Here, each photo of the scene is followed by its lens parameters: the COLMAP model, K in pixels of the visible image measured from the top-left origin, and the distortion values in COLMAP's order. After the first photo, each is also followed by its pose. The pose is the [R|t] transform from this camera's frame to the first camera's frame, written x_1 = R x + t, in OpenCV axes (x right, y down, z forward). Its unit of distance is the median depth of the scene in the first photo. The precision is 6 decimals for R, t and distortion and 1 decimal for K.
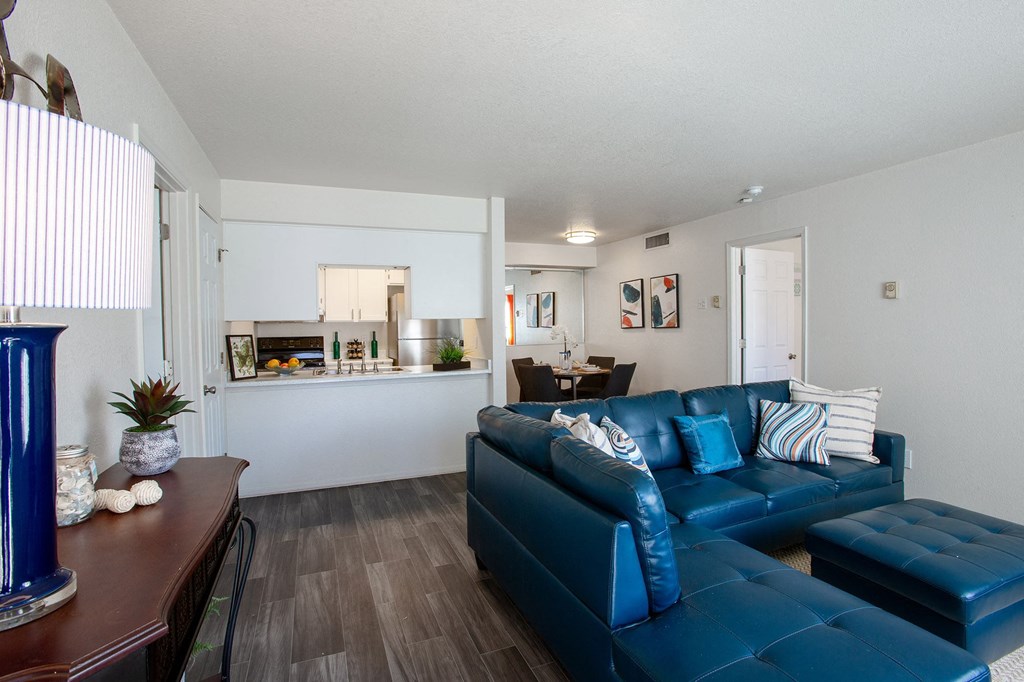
lens RADIAL K [[471.9, 0, 512.2], [0, 471.9, 335.9], [0, 0, 1]] dist [-0.073174, 0.030757]
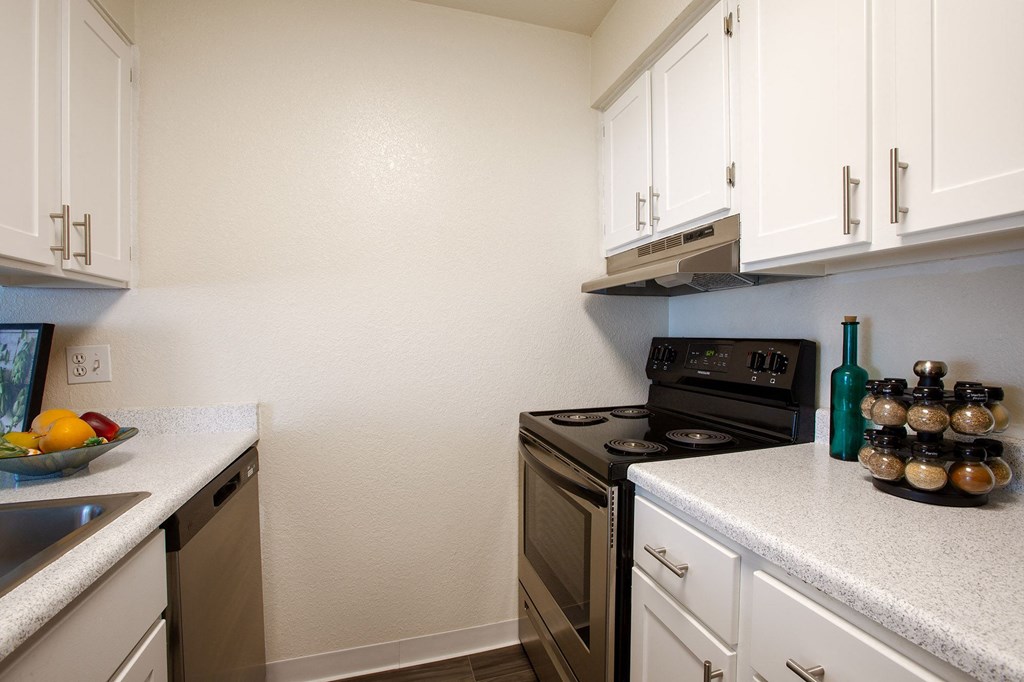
lens RADIAL K [[471.9, 0, 512.2], [0, 471.9, 335.9], [0, 0, 1]] dist [-0.073174, 0.030757]
pose [[-0.094271, 0.022139, -0.995300, -0.245236], [-0.012982, 0.999640, 0.023465, -0.004743], [0.995462, 0.015133, -0.093950, 1.218734]]
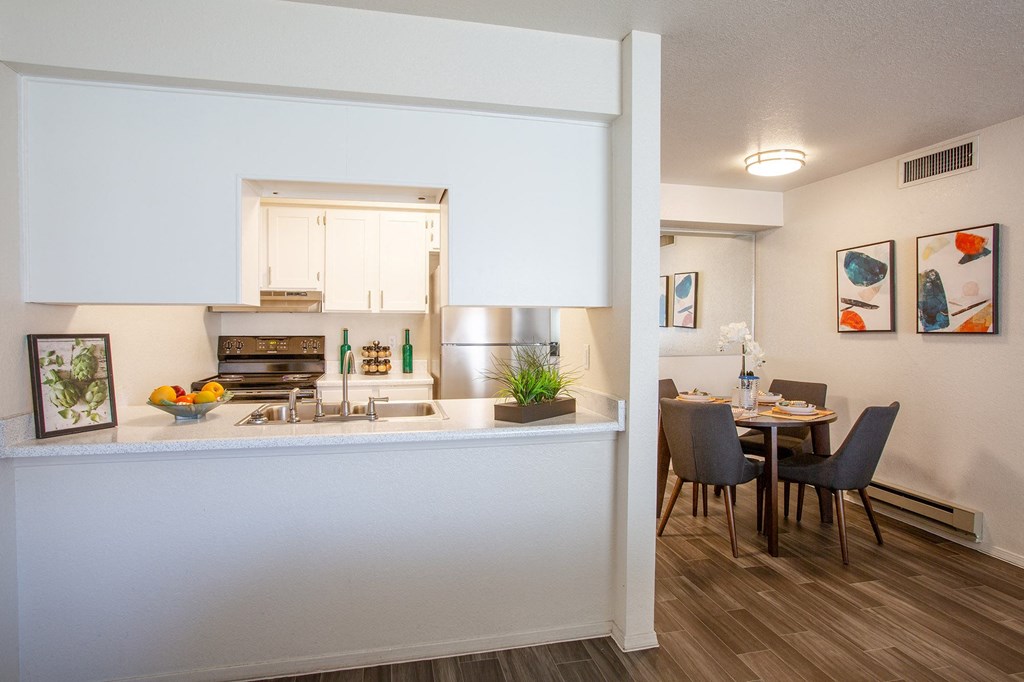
lens RADIAL K [[530.0, 0, 512.6], [0, 530.0, 329.3], [0, 0, 1]] dist [-0.070057, 0.029446]
pose [[0.985315, 0.020116, -0.169559, -0.066272], [-0.021467, 0.999751, -0.006137, -0.011130], [0.169393, 0.009687, 0.985501, 0.500460]]
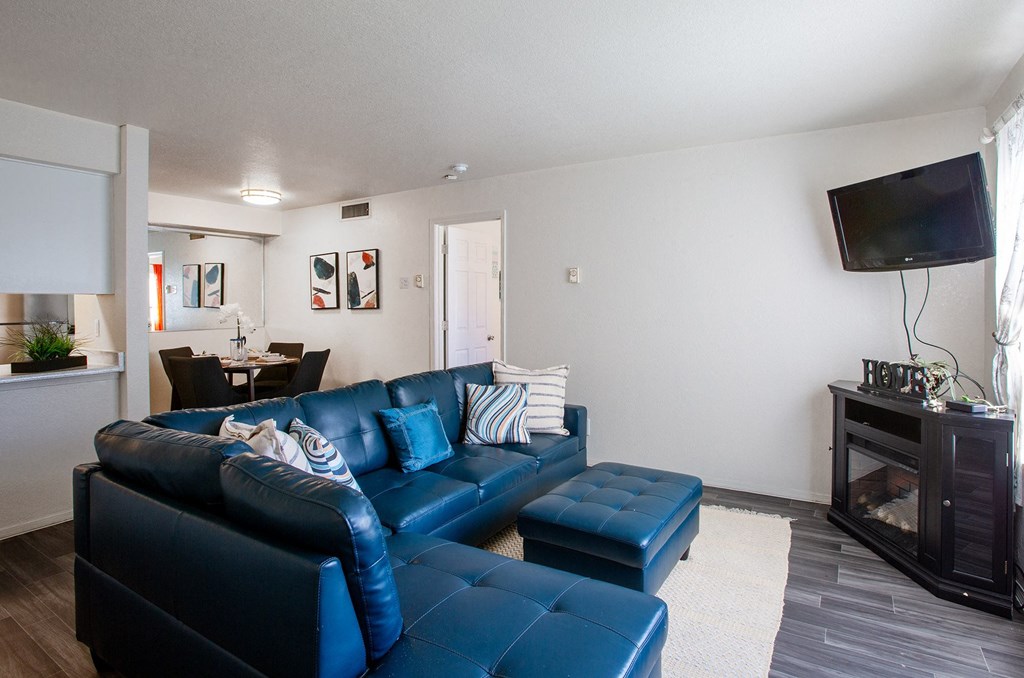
lens RADIAL K [[516.1, 0, 530.2], [0, 516.1, 311.1], [0, 0, 1]] dist [-0.079294, 0.031947]
pose [[0.803565, 0.003717, 0.595205, 0.002488], [0.004349, 0.999917, -0.012115, 0.000052], [-0.595201, 0.012324, 0.803483, 0.036934]]
